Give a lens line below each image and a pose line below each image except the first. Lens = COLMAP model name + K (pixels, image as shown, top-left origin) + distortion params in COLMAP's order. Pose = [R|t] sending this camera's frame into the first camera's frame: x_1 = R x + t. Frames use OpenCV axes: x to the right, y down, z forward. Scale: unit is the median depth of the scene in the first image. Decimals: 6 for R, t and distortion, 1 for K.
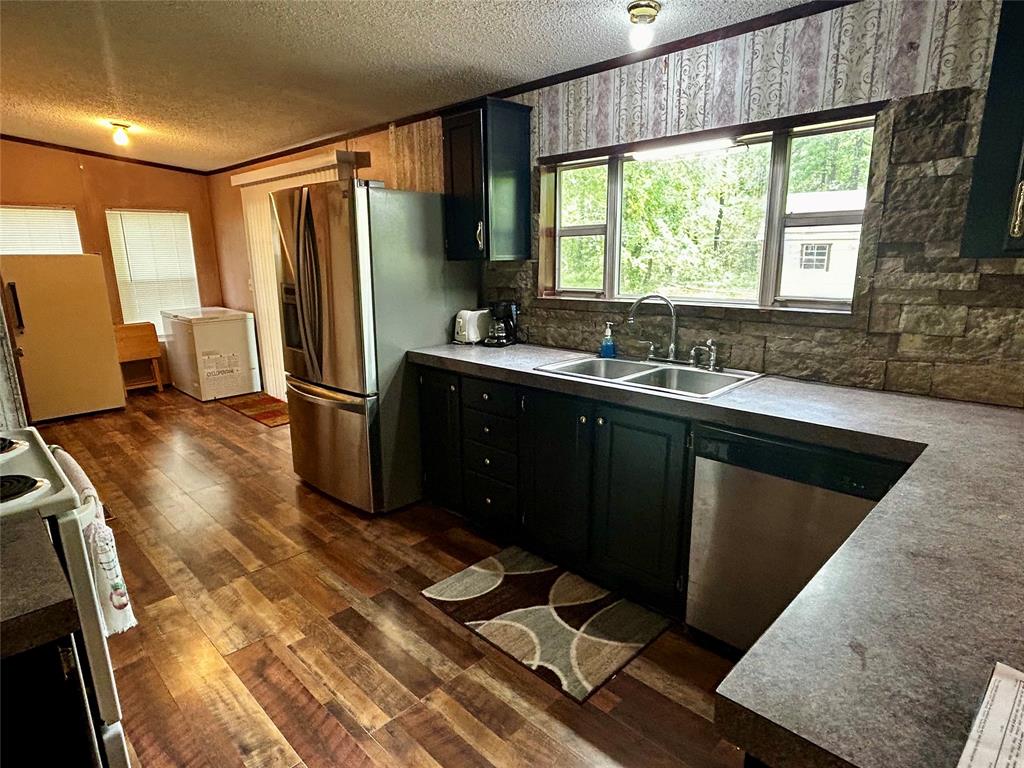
lens RADIAL K [[580.4, 0, 509.2], [0, 580.4, 385.2], [0, 0, 1]] dist [-0.003909, 0.000113]
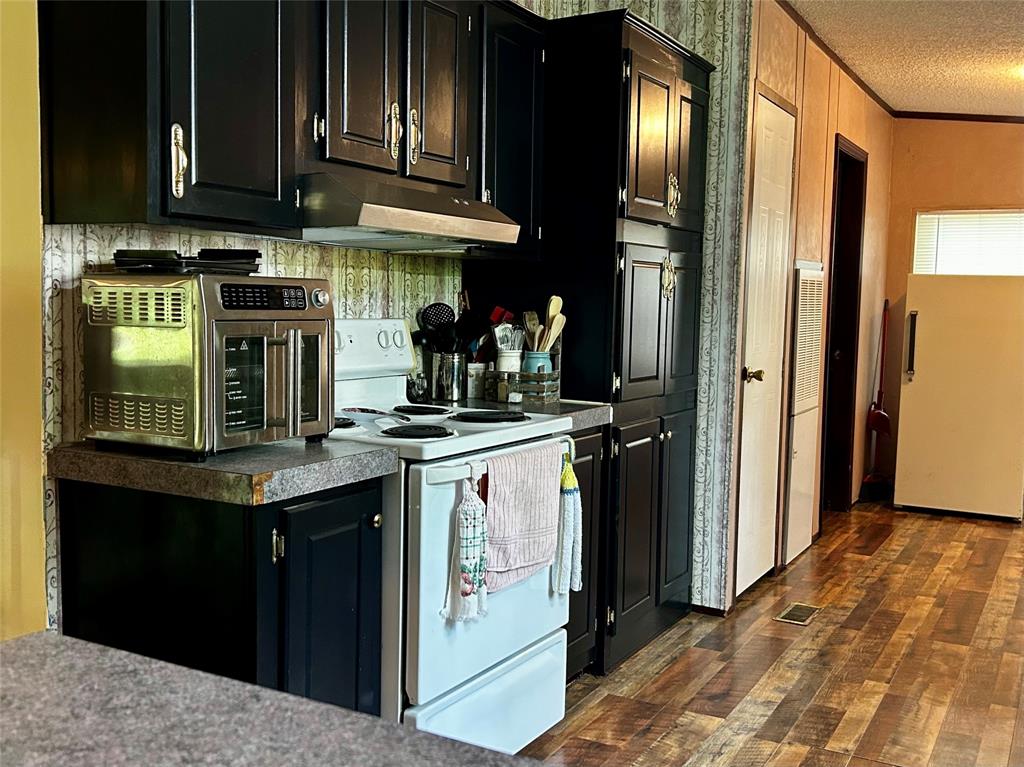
lens RADIAL K [[1051.9, 0, 492.2], [0, 1051.9, 386.0], [0, 0, 1]] dist [0.017920, 0.005838]
pose [[0.268236, 0.098083, -0.958347, 0.481377], [-0.240970, 0.970010, 0.031830, 0.000851], [0.932729, 0.222395, 0.283827, 0.268275]]
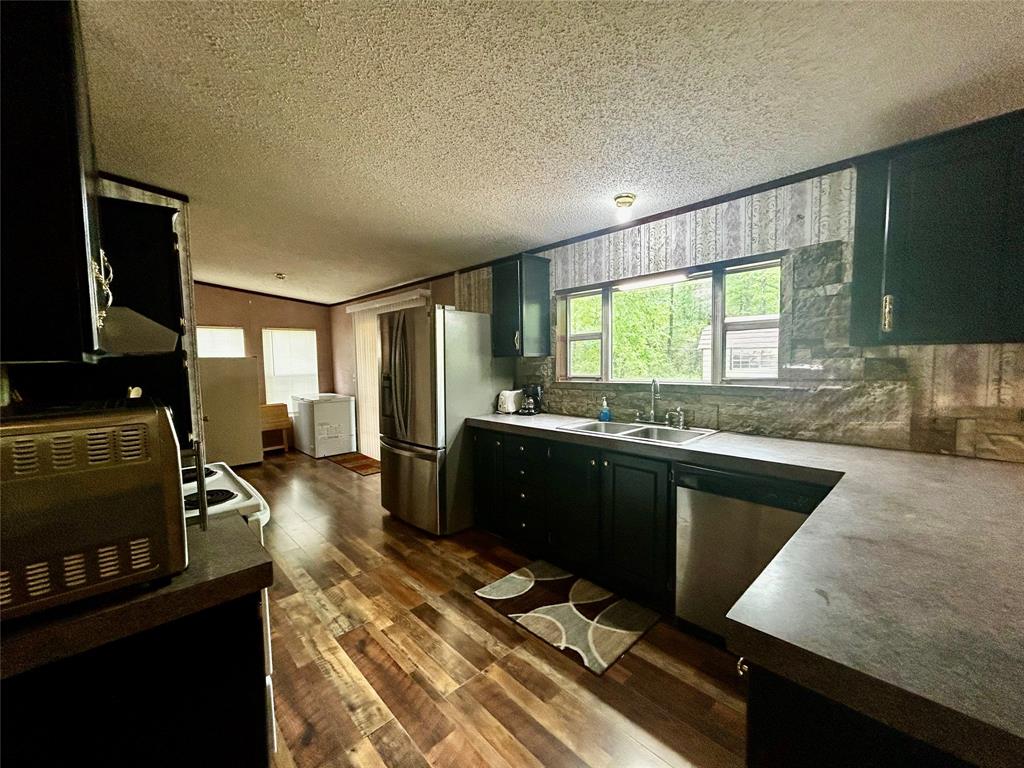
lens RADIAL K [[411.5, 0, 512.0], [0, 411.5, 384.0], [0, 0, 1]] dist [-0.000995, 0.000107]
pose [[0.999605, -0.003235, -0.027913, -0.036816], [-0.001429, 0.986218, -0.165446, 0.031345], [0.028063, 0.165420, 0.985824, -0.030442]]
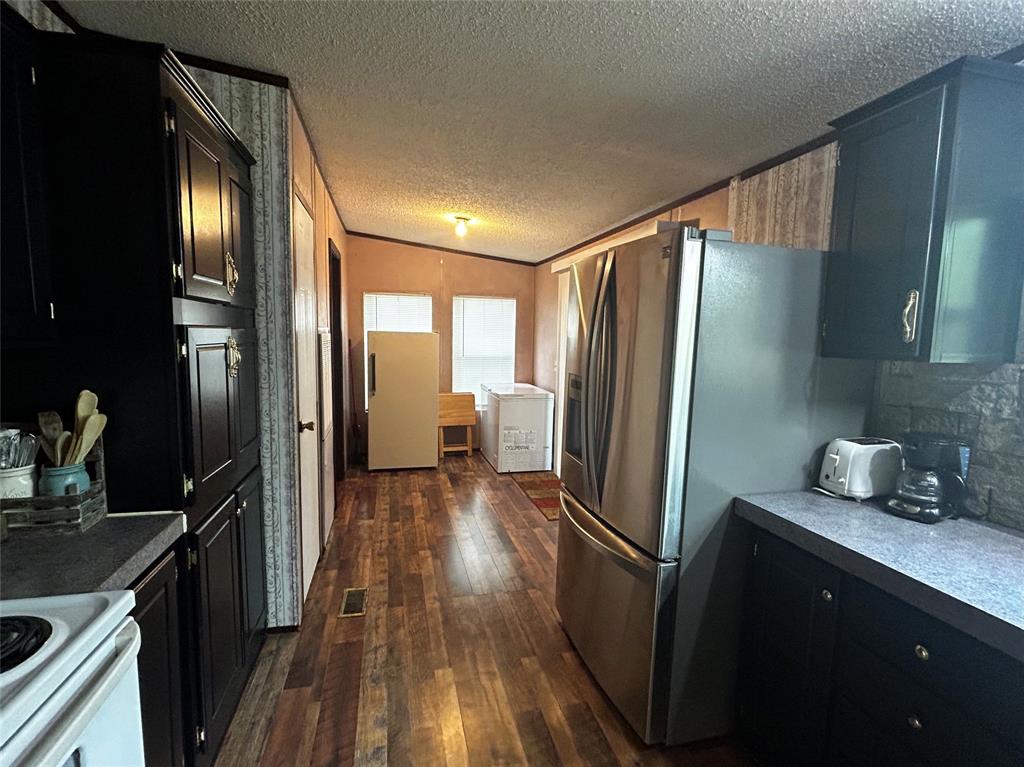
lens RADIAL K [[494.7, 0, 510.7], [0, 494.7, 387.5], [0, 0, 1]] dist [0.001566, 0.001442]
pose [[0.855575, 0.085628, -0.510548, -0.139541], [-0.149656, 0.985027, -0.085585, -0.106661], [0.495575, 0.149631, 0.855579, 0.471218]]
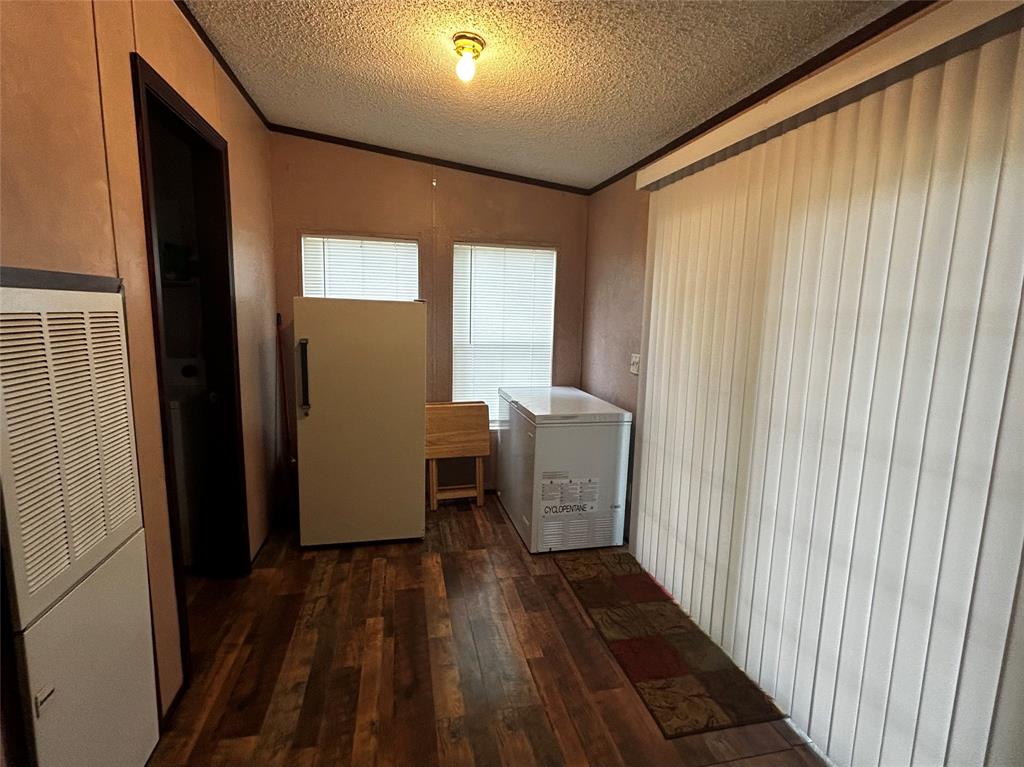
lens RADIAL K [[494.7, 0, 510.7], [0, 494.7, 387.5], [0, 0, 1]] dist [0.001566, 0.001442]
pose [[0.846904, 0.115267, -0.519102, -0.637905], [-0.159194, 0.986408, -0.040689, -0.238889], [0.507356, 0.117098, 0.853743, 1.133950]]
